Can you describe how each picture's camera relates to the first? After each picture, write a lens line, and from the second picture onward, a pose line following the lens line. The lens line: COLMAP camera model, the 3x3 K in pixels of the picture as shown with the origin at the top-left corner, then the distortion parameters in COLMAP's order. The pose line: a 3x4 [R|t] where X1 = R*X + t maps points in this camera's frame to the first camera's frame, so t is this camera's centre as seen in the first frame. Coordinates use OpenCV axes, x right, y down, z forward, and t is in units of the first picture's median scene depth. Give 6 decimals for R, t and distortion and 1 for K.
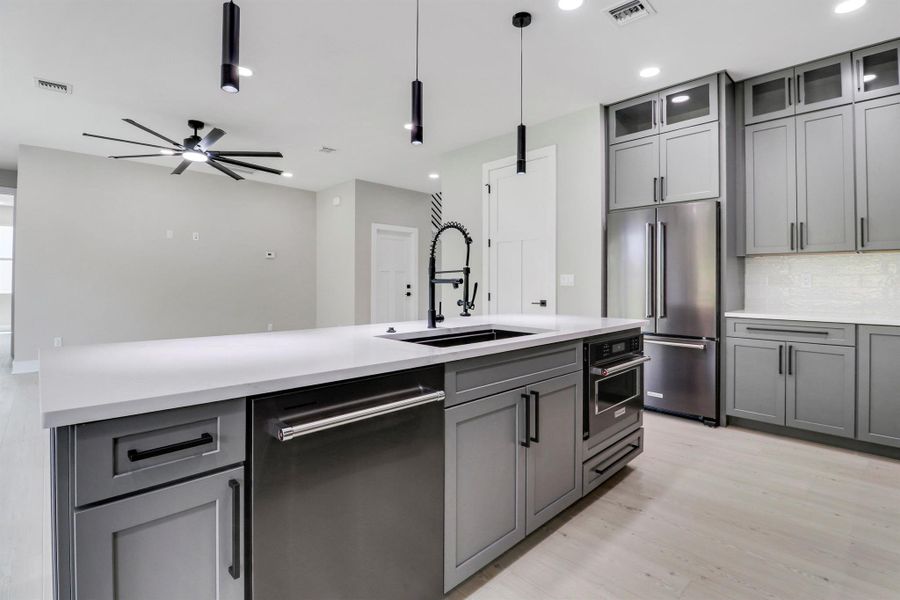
lens RADIAL K [[426.6, 0, 456.9], [0, 426.6, 278.7], [0, 0, 1]] dist [-0.003634, -0.008013]
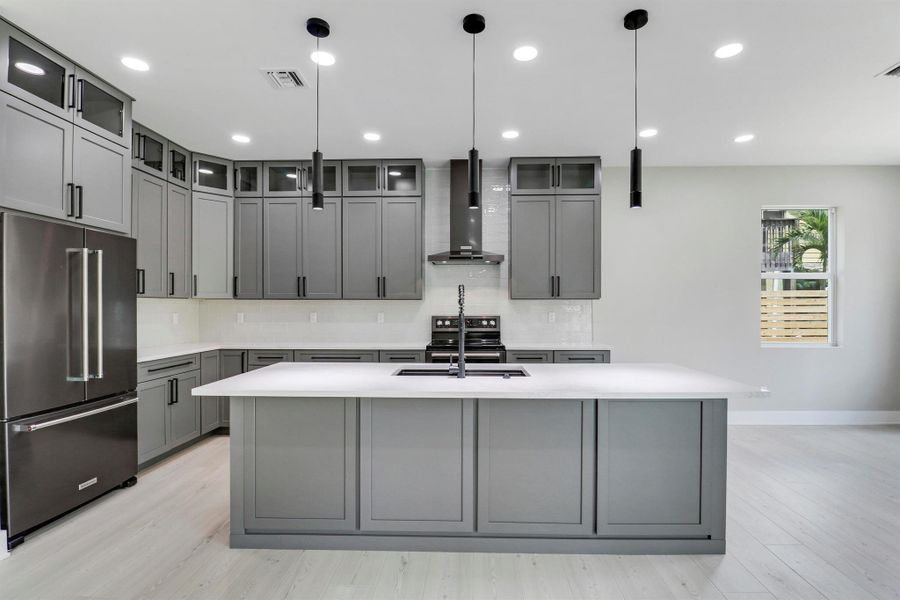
lens RADIAL K [[426.6, 0, 453.3], [0, 426.6, 304.7], [0, 0, 1]] dist [-0.003634, -0.008013]
pose [[-0.692576, -0.004199, 0.721333, -0.587263], [-0.011697, 0.999917, -0.005410, -0.046956], [-0.721250, -0.012184, -0.692567, 1.260635]]
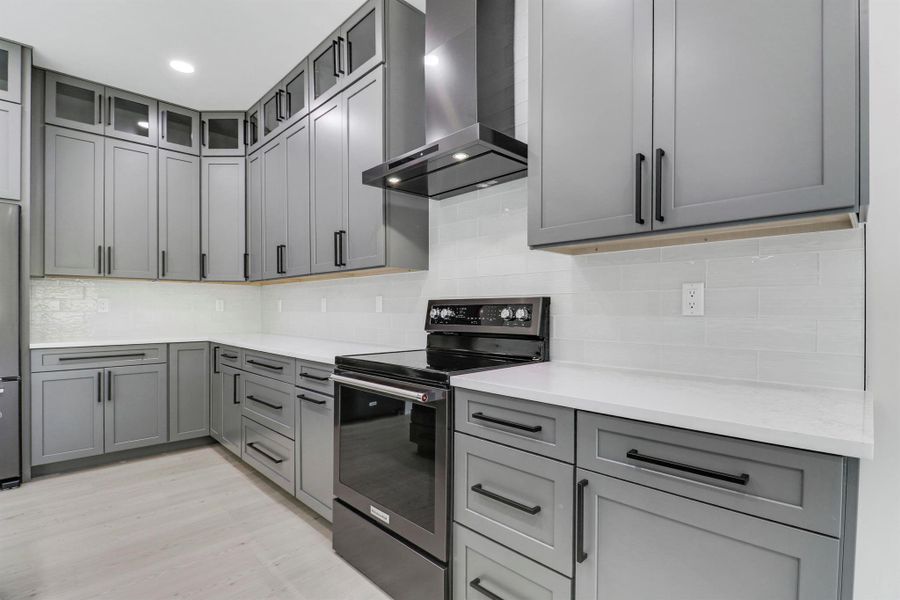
lens RADIAL K [[426.6, 0, 457.0], [0, 426.6, 316.6], [0, 0, 1]] dist [-0.003634, -0.008013]
pose [[0.002352, -0.020518, 0.999787, -0.197641], [-0.012363, 0.999712, 0.020546, 0.000897], [-0.999921, -0.012409, 0.002098, 0.190265]]
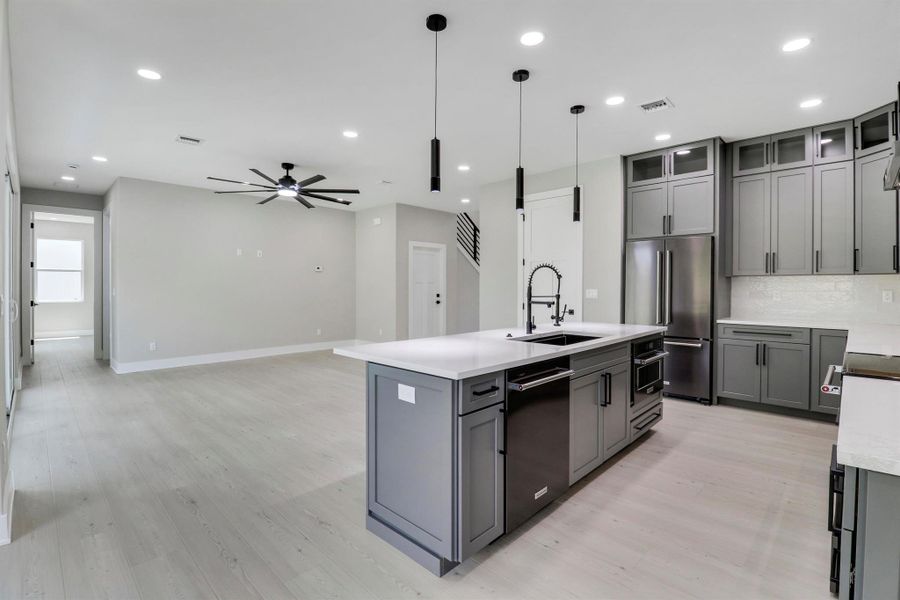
lens RADIAL K [[417.4, 0, 458.7], [0, 417.4, 291.7], [0, 0, 1]] dist [-0.005227, -0.007656]
pose [[0.999571, -0.003530, 0.029089, -0.239495], [0.002889, 0.999752, 0.022069, -0.043806], [-0.029160, -0.021976, 0.999333, -0.306939]]
